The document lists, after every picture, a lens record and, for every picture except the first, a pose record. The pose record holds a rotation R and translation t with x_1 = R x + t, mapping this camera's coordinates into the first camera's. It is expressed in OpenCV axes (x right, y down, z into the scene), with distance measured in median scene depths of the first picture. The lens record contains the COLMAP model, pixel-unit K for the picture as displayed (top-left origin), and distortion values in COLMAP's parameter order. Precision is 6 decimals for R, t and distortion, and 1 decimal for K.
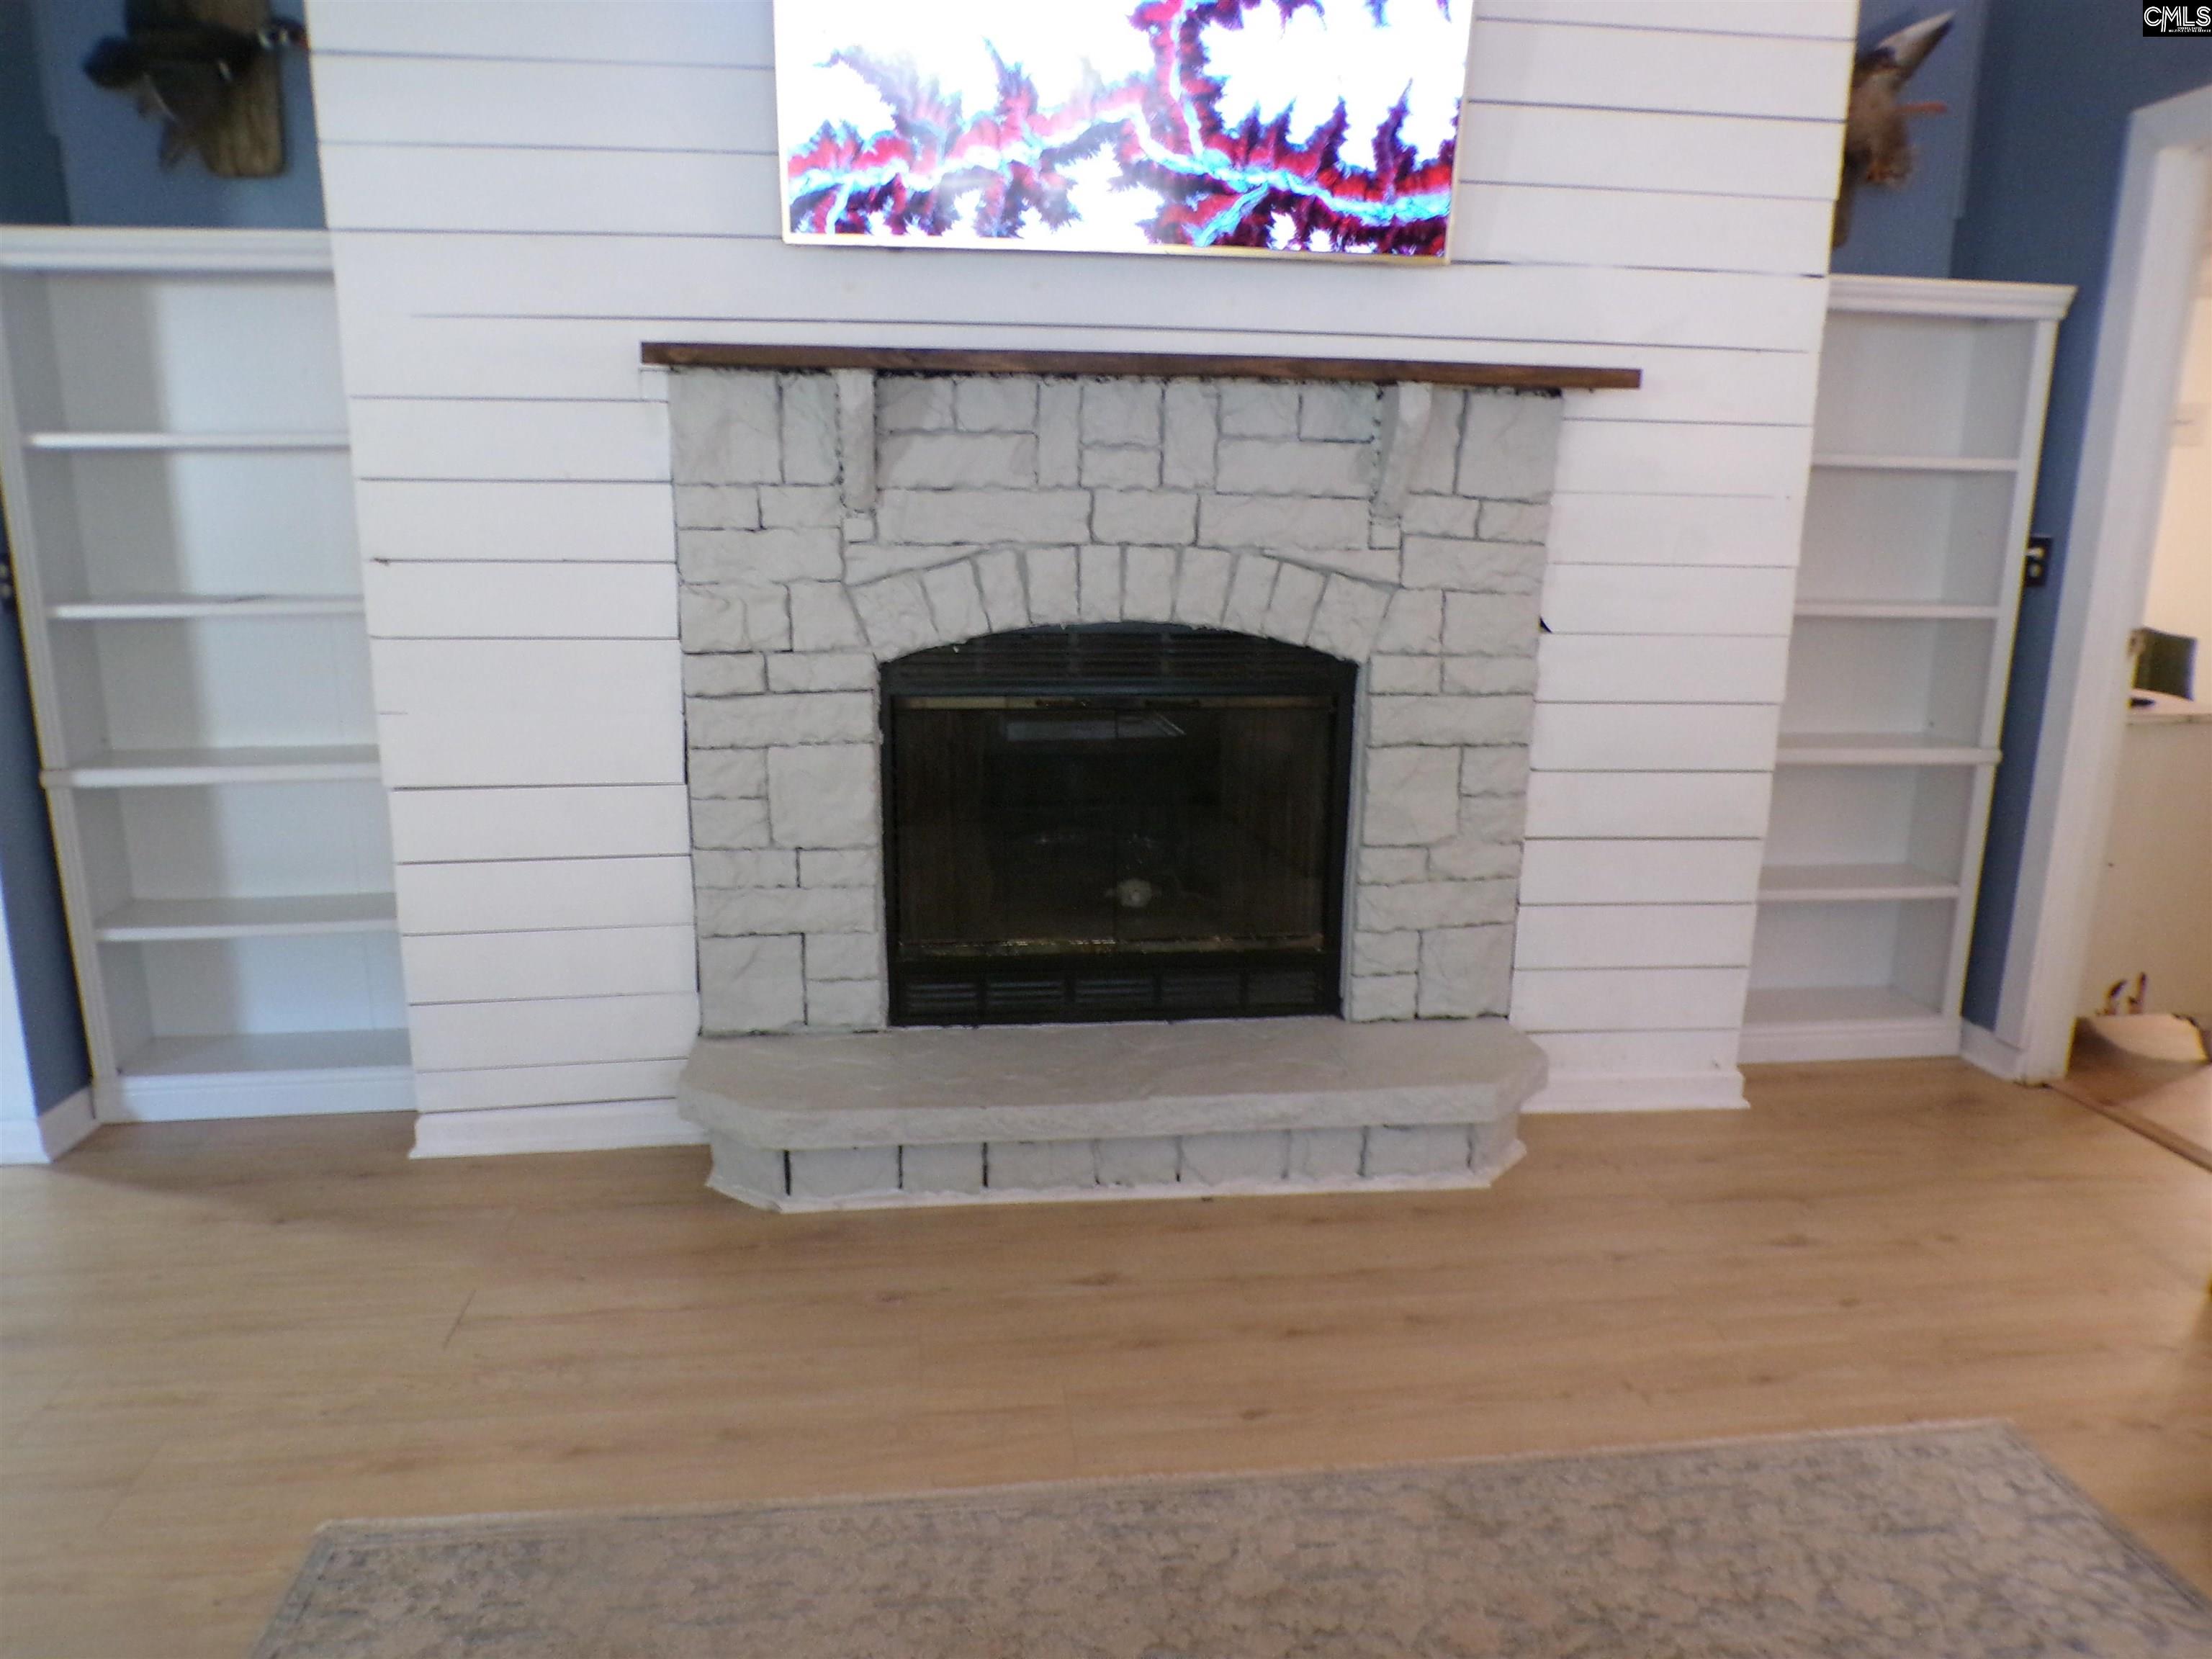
lens RADIAL K [[1509.6, 0, 1081.7], [0, 1509.6, 838.1], [0, 0, 1]] dist [-0.055757, 0.026881]
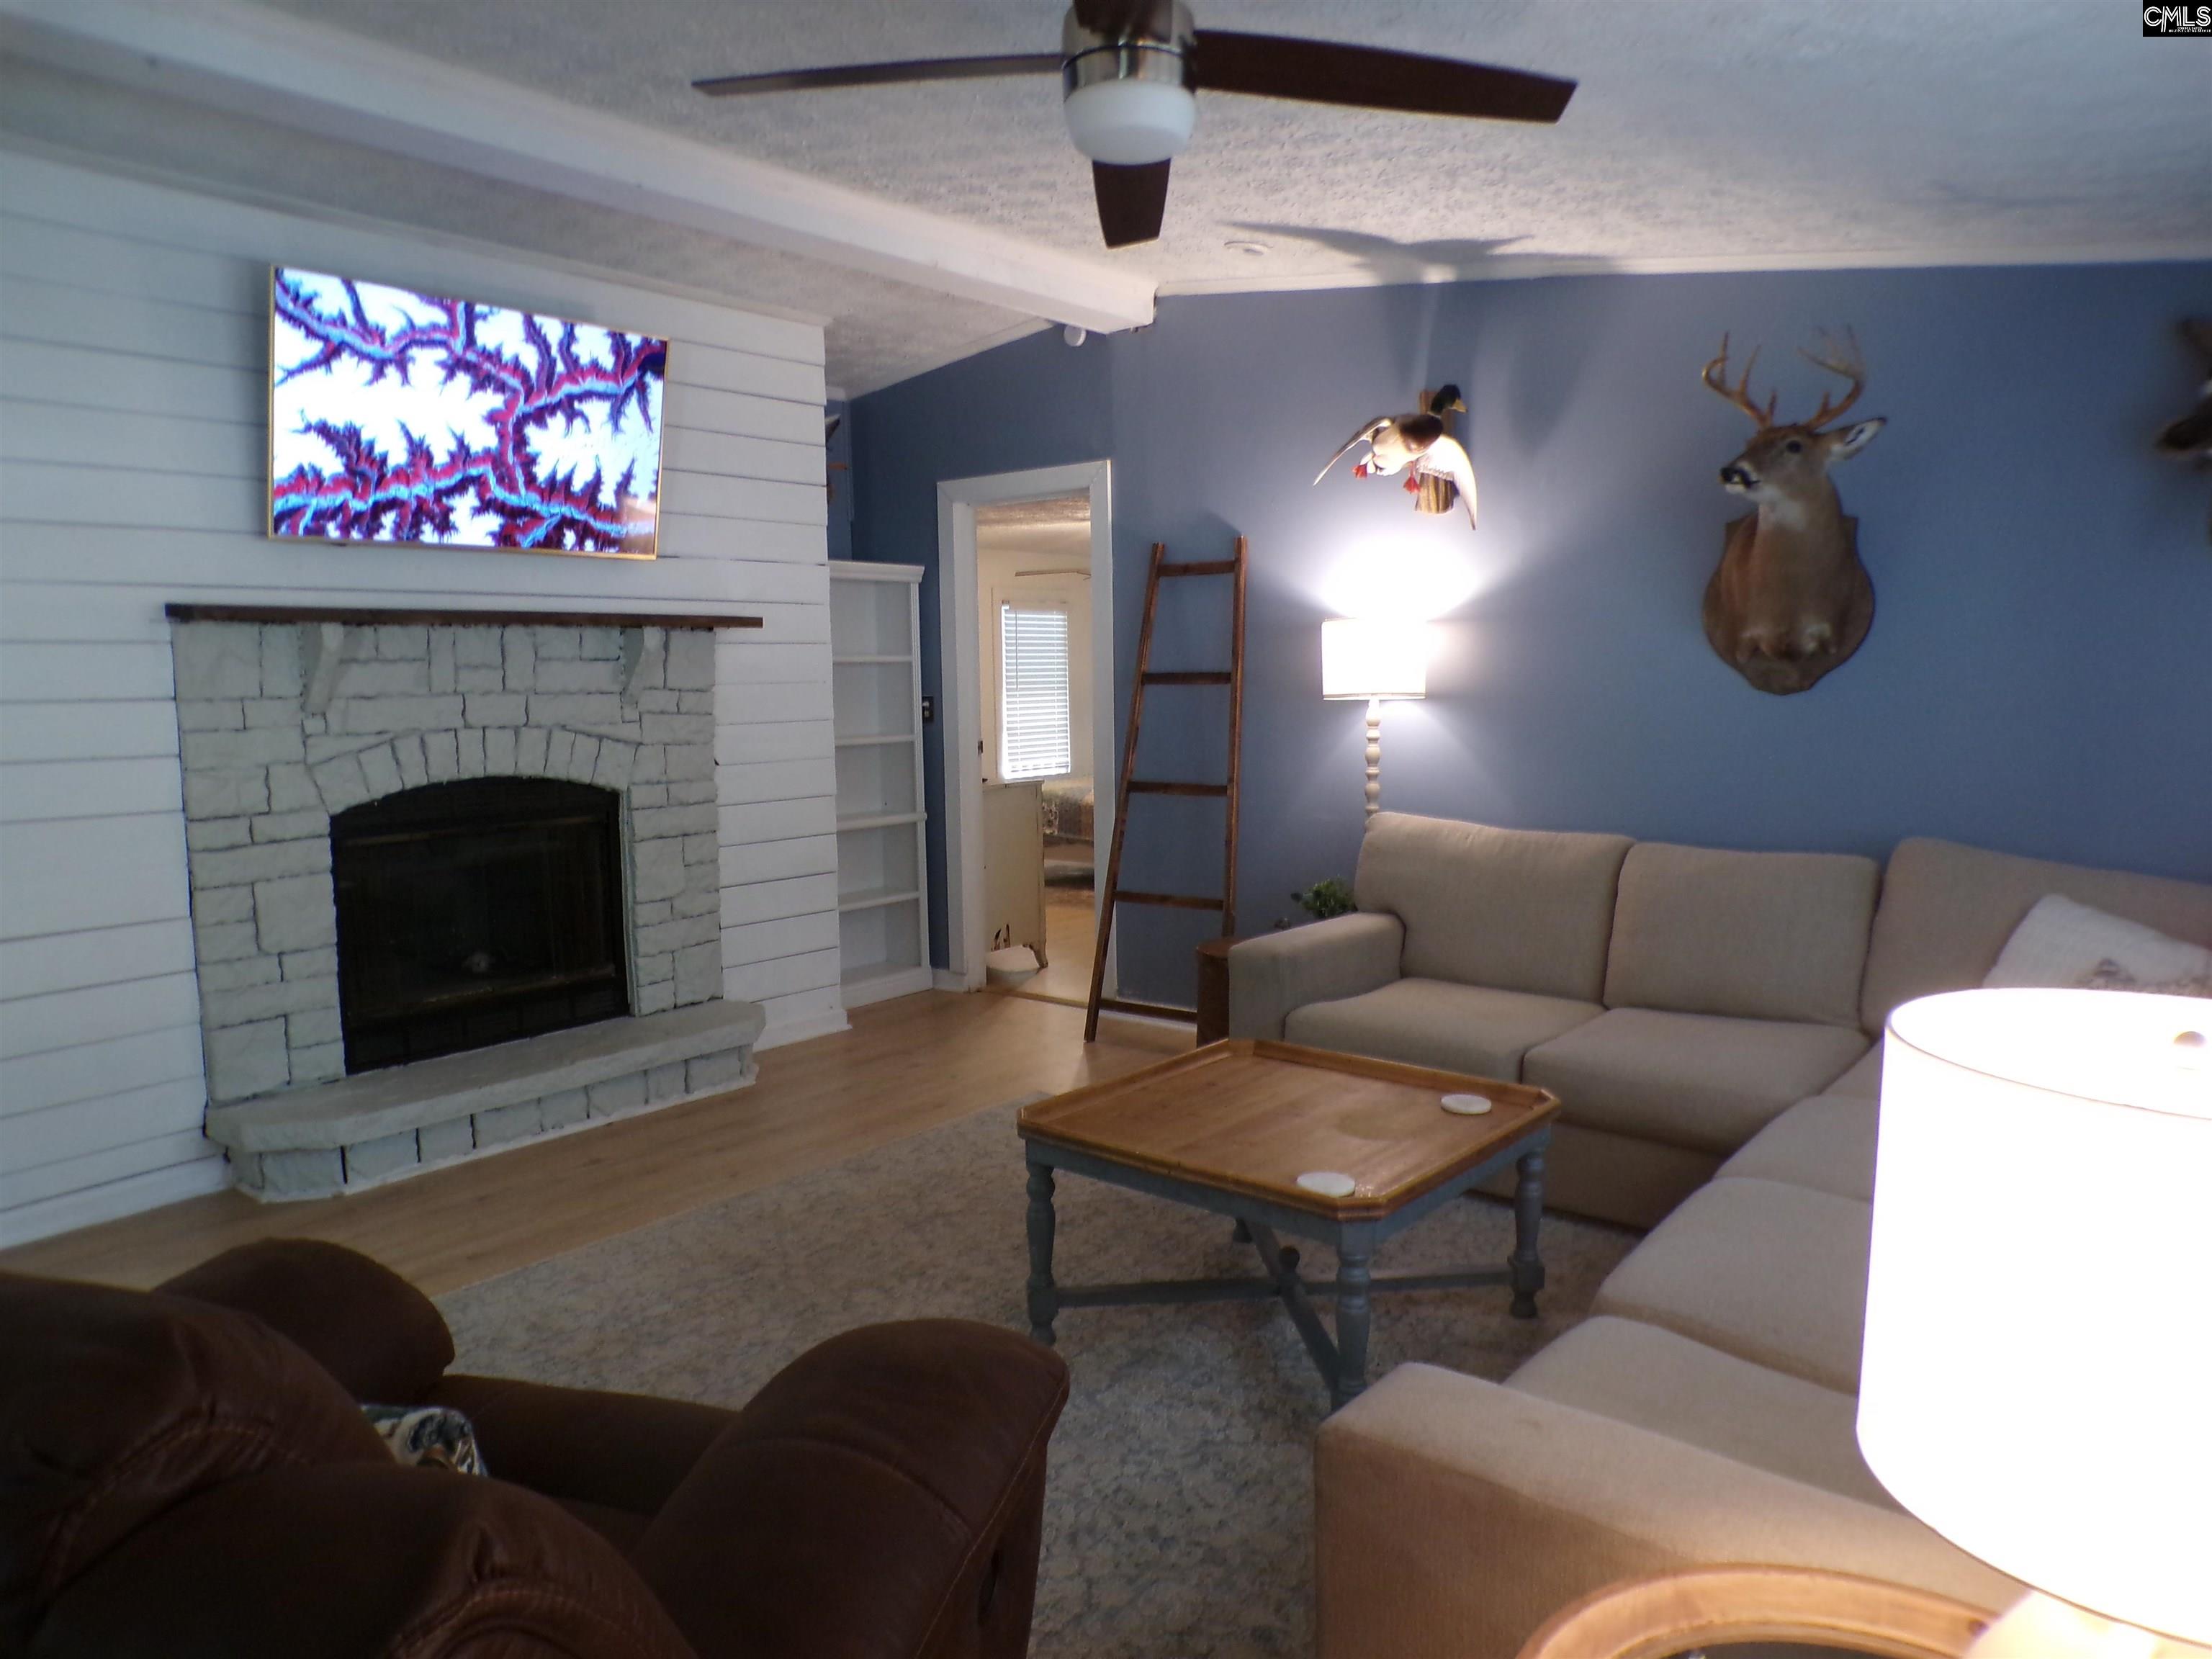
lens RADIAL K [[1509.6, 0, 1101.1], [0, 1509.6, 835.0], [0, 0, 1]] dist [-0.055757, 0.026881]
pose [[0.702254, -0.100296, 0.704826, -0.627400], [0.179640, 0.982955, -0.039111, 0.091362], [-0.688889, 0.154080, 0.708301, -0.527707]]
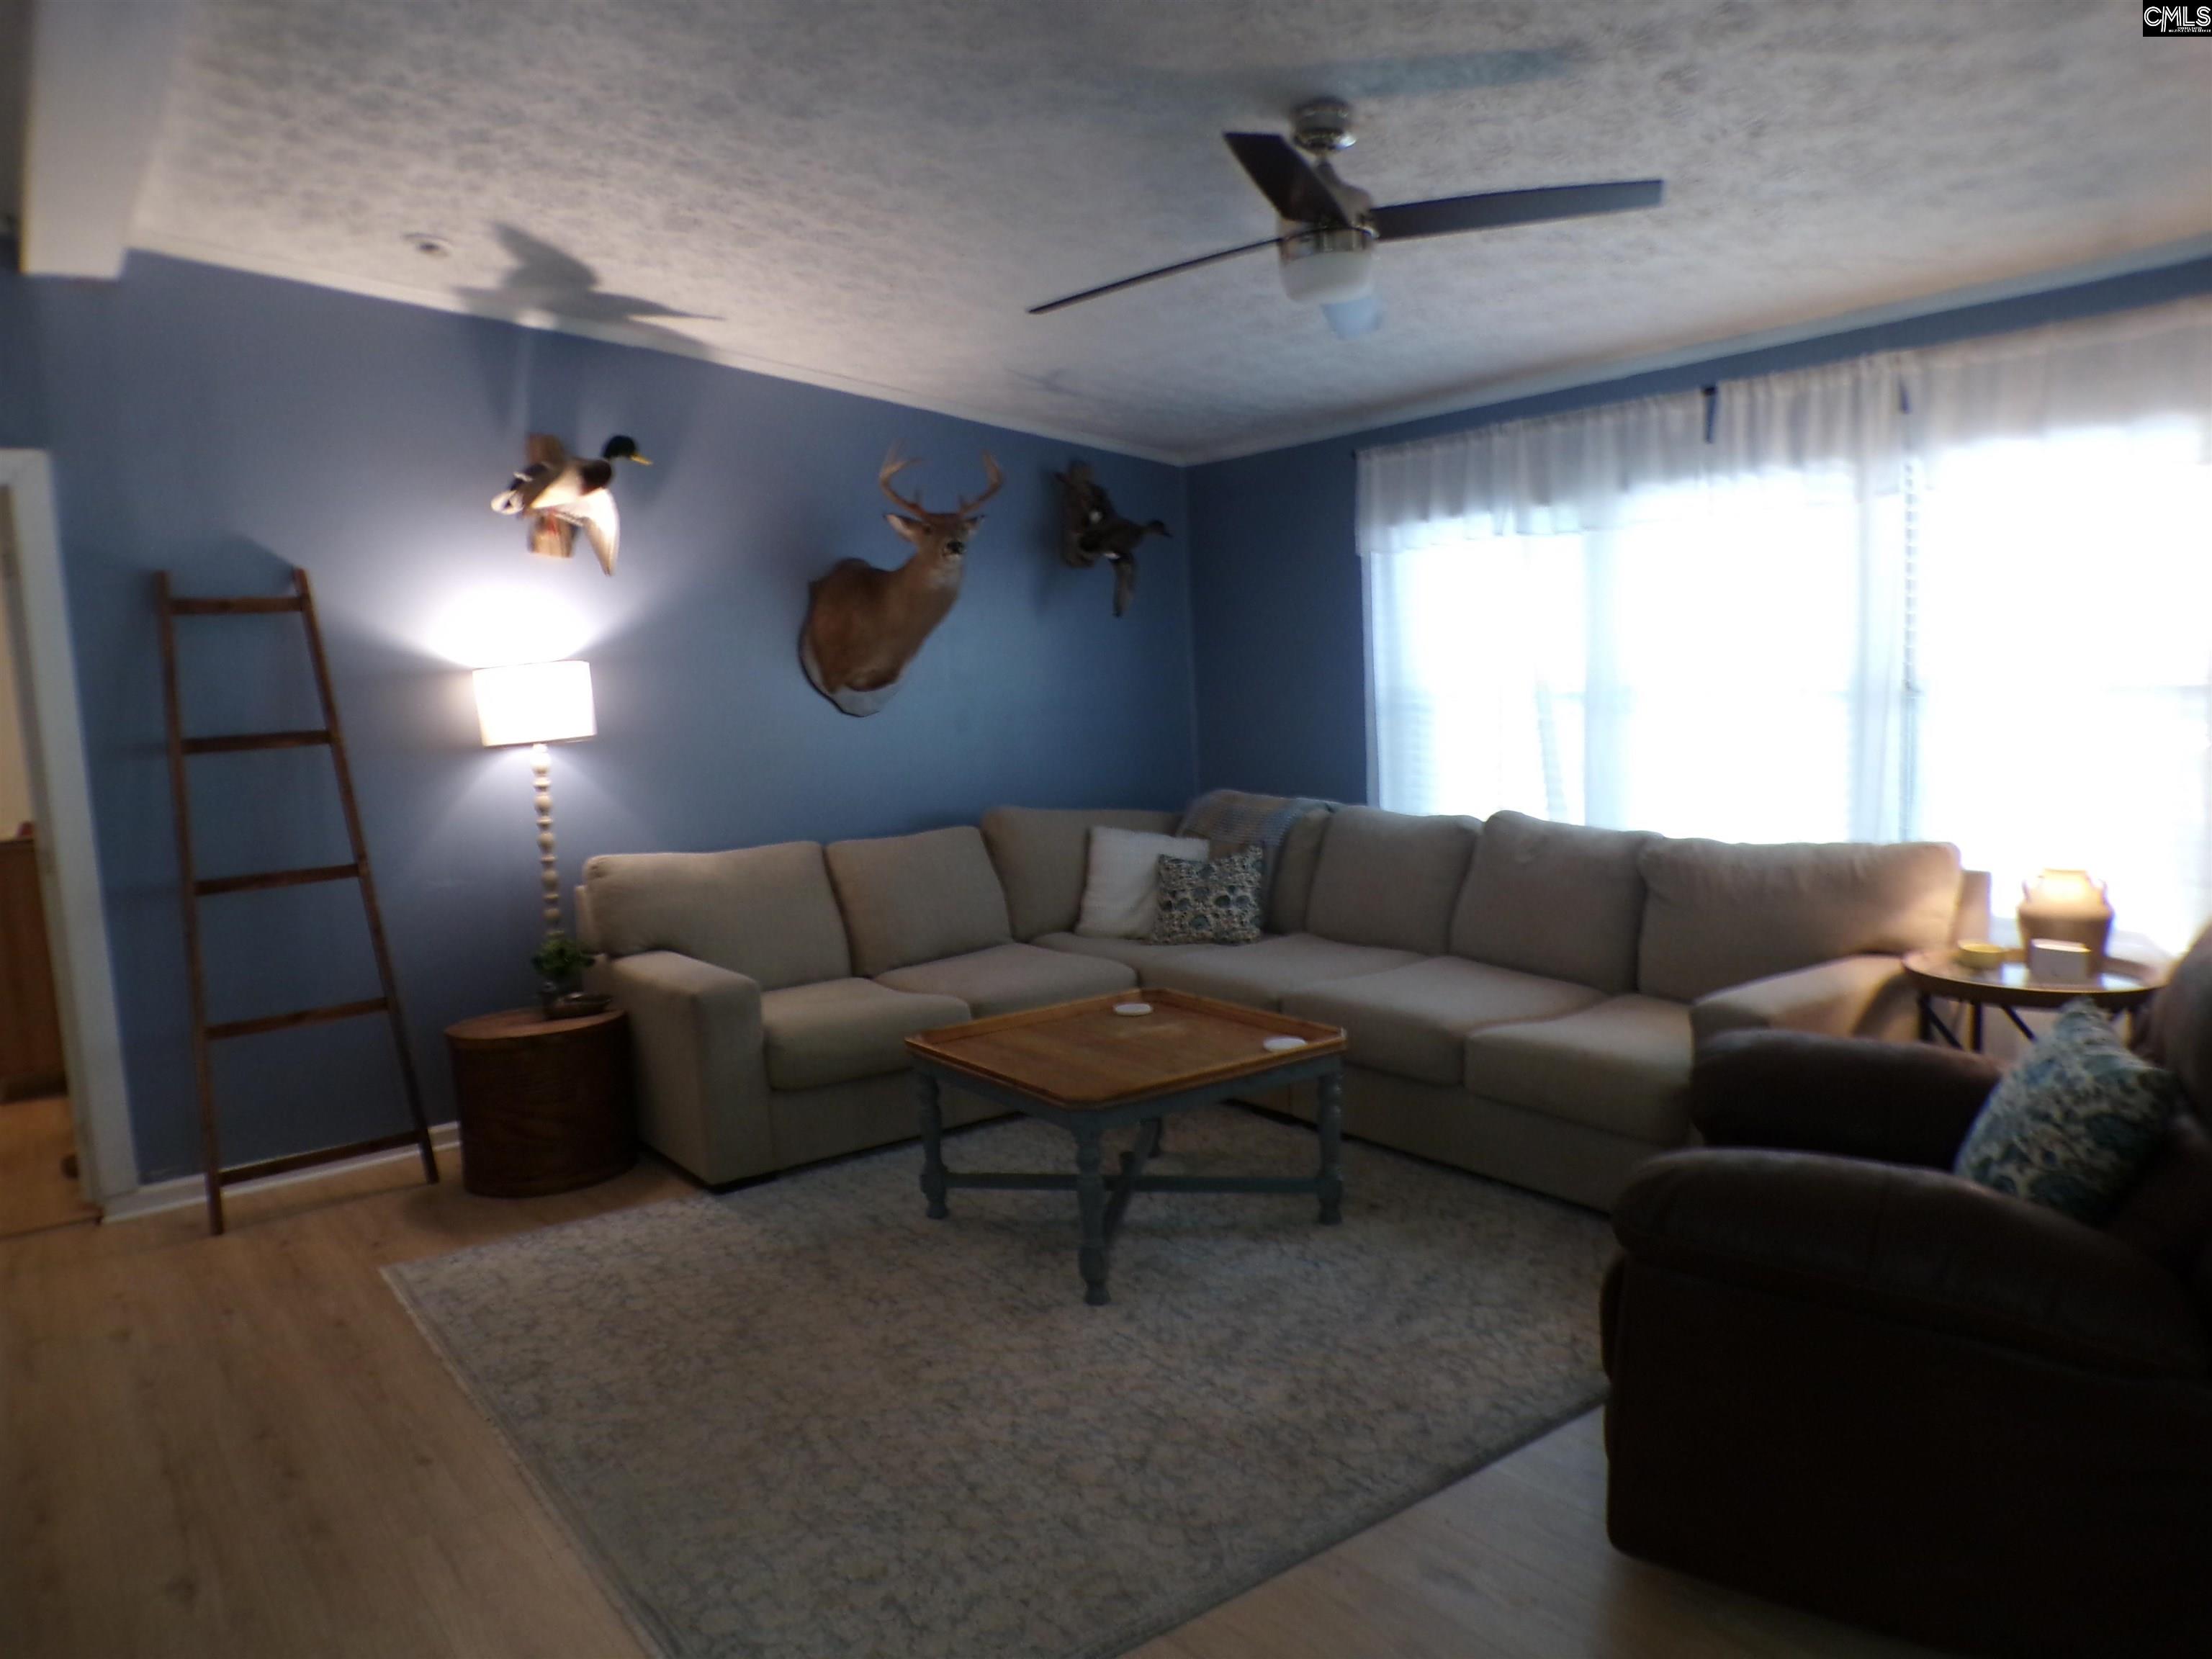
lens RADIAL K [[1509.6, 0, 1103.6], [0, 1509.6, 821.2], [0, 0, 1]] dist [-0.055757, 0.026881]
pose [[-0.501593, -0.073242, 0.861998, -0.910084], [0.237650, 0.946410, 0.218701, -0.199996], [-0.831821, 0.314553, -0.457307, 0.687214]]
